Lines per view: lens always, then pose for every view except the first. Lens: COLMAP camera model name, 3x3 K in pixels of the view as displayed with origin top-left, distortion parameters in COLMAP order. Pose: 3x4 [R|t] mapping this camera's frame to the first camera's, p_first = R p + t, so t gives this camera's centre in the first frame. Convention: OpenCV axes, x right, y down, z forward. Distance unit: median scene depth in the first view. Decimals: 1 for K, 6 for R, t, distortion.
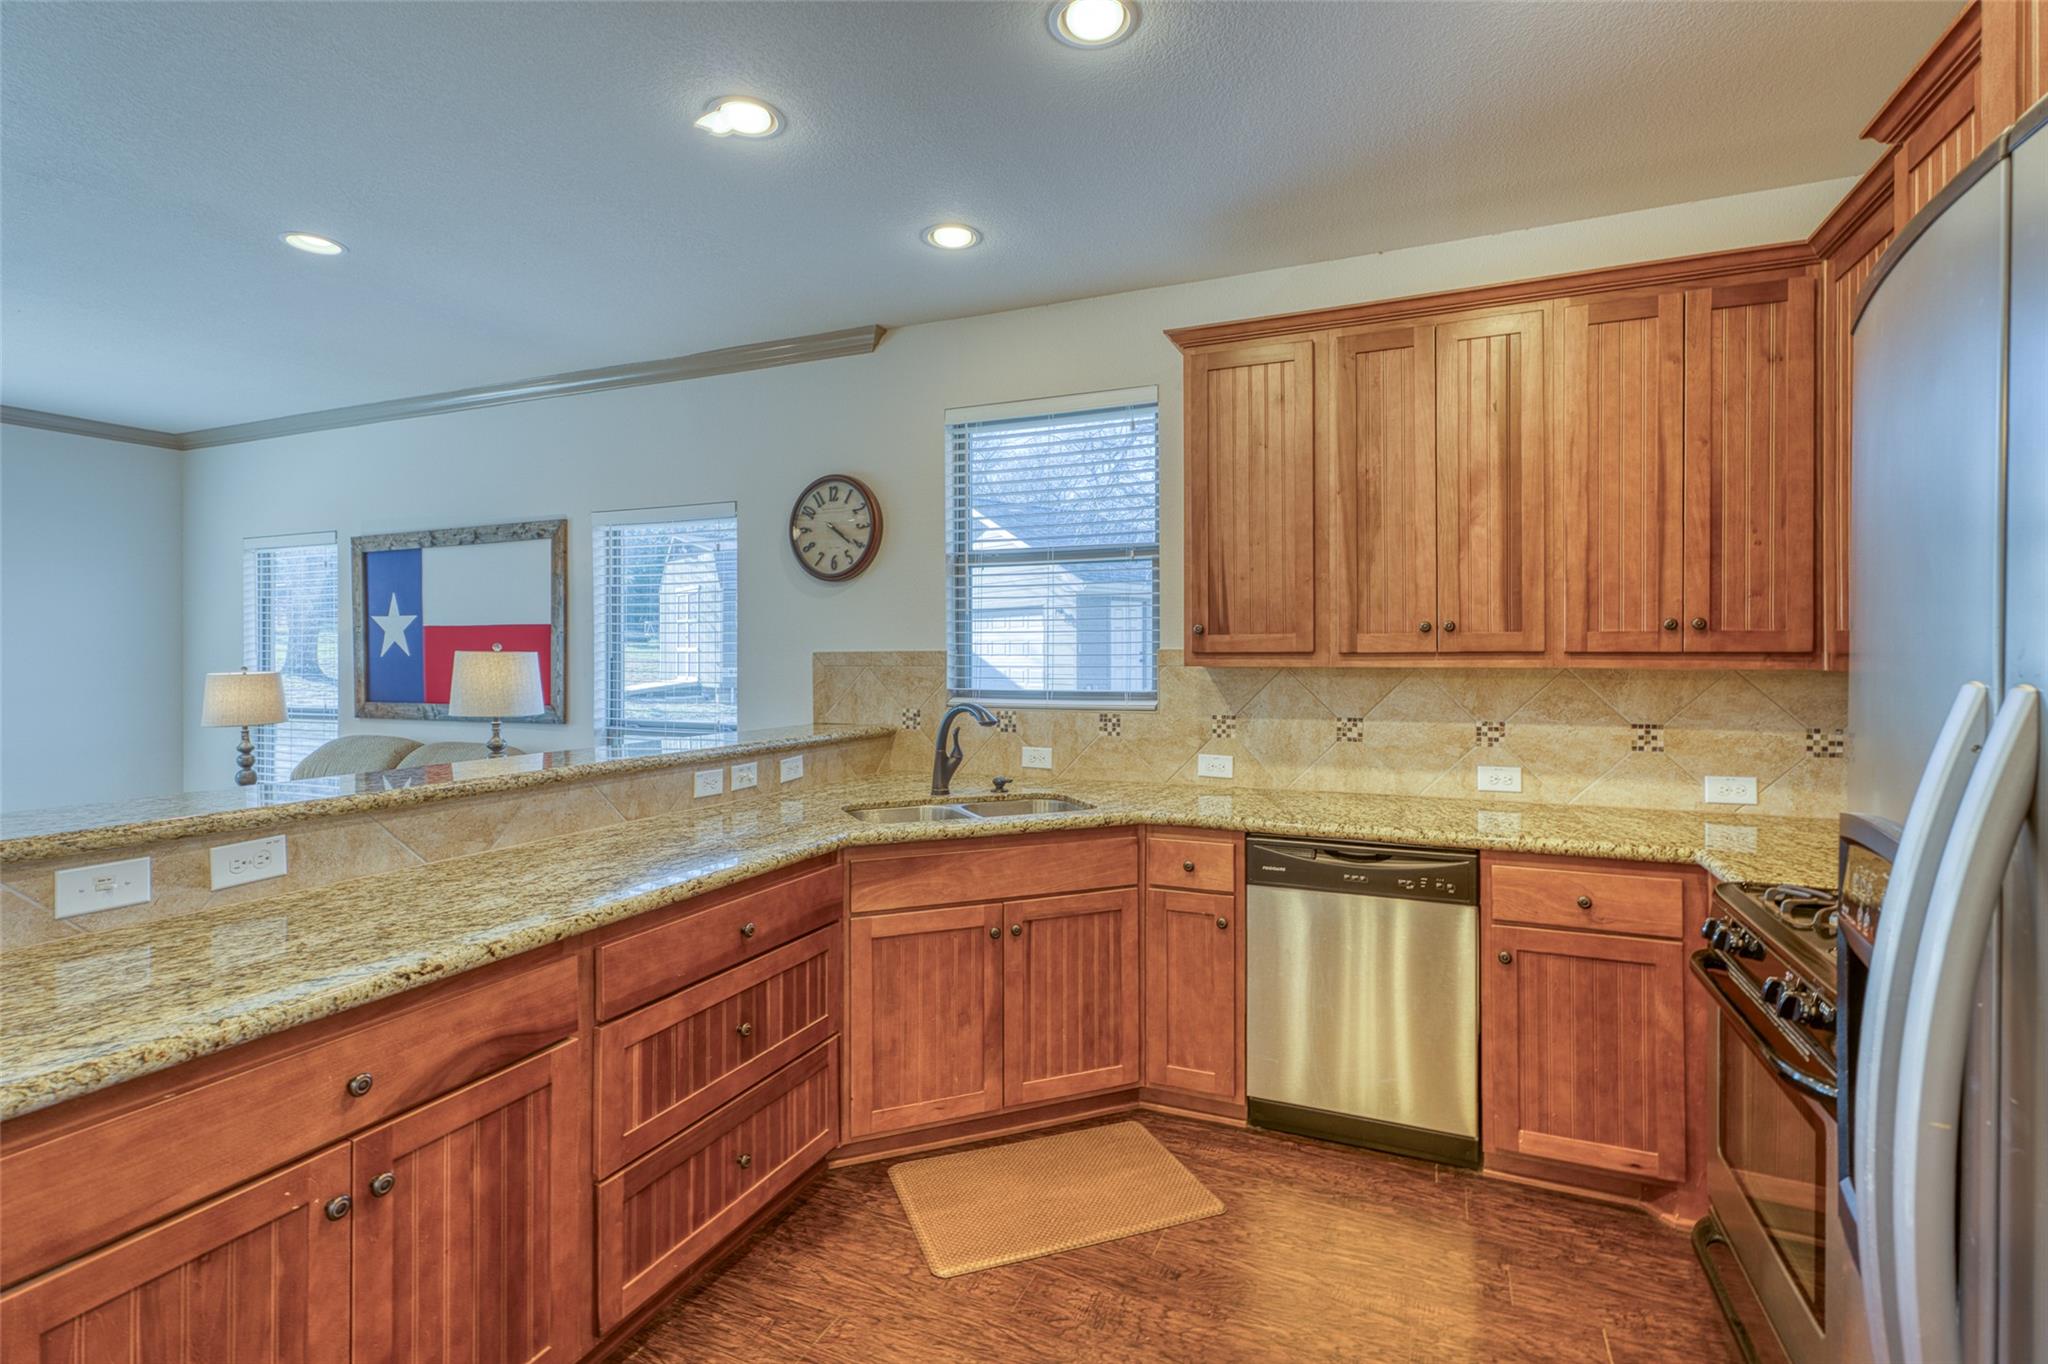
lens RADIAL K [[947.2, 0, 1029.3], [0, 947.2, 660.2], [0, 0, 1]] dist [-0.003945, 0.000087]
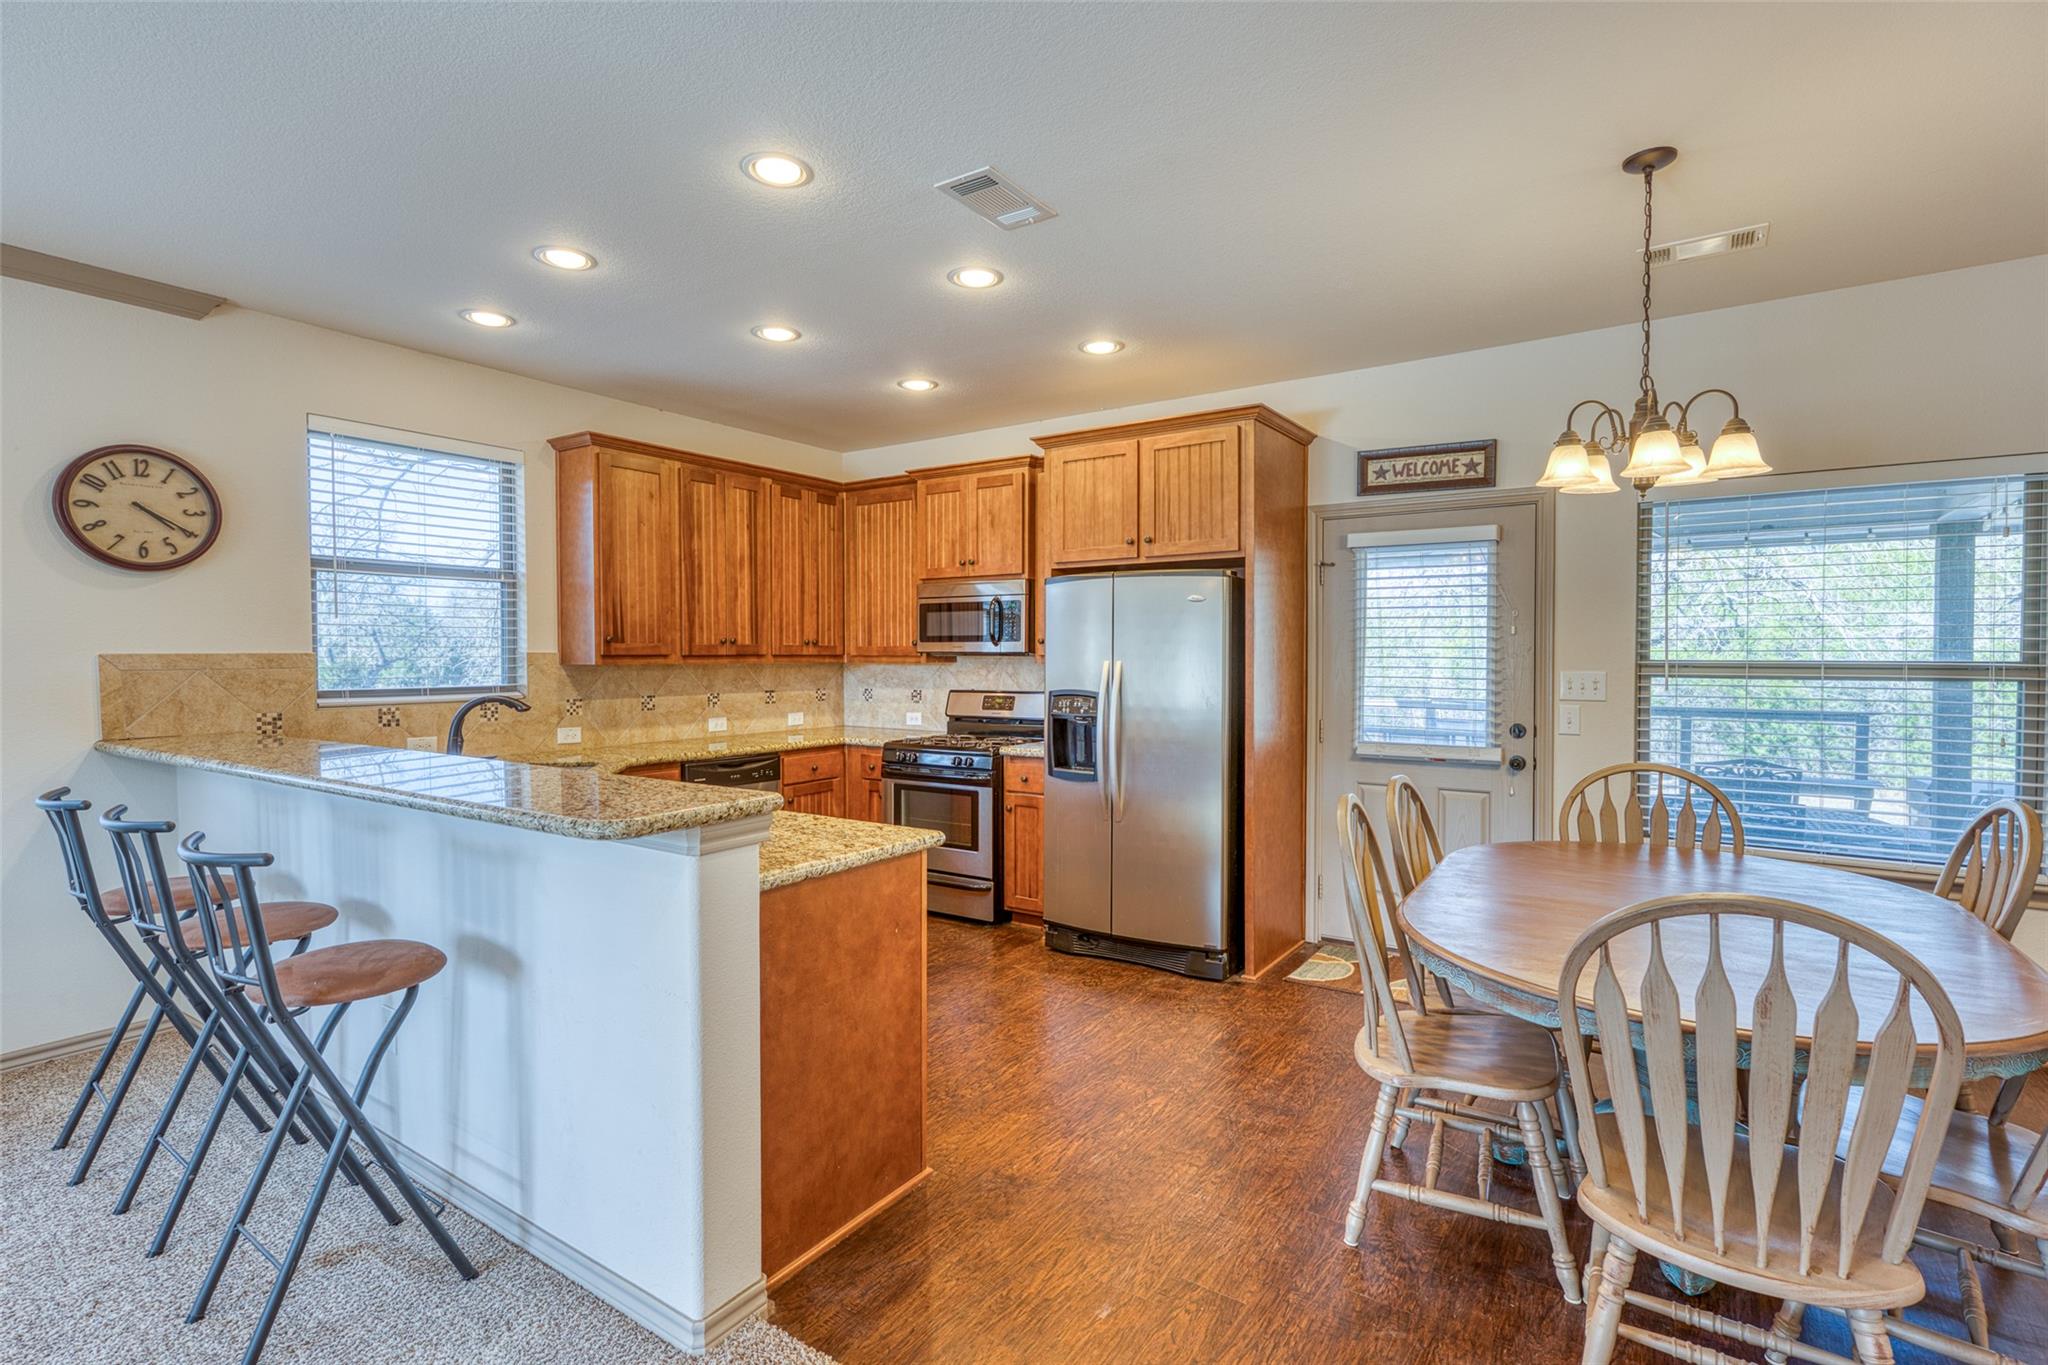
lens RADIAL K [[947.2, 0, 1027.0], [0, 947.2, 676.1], [0, 0, 1]] dist [-0.003945, 0.000087]
pose [[0.185904, -0.022447, 0.982312, -1.094733], [0.004791, 0.999748, 0.021939, -0.004175], [-0.982556, 0.000627, 0.185964, 0.072921]]
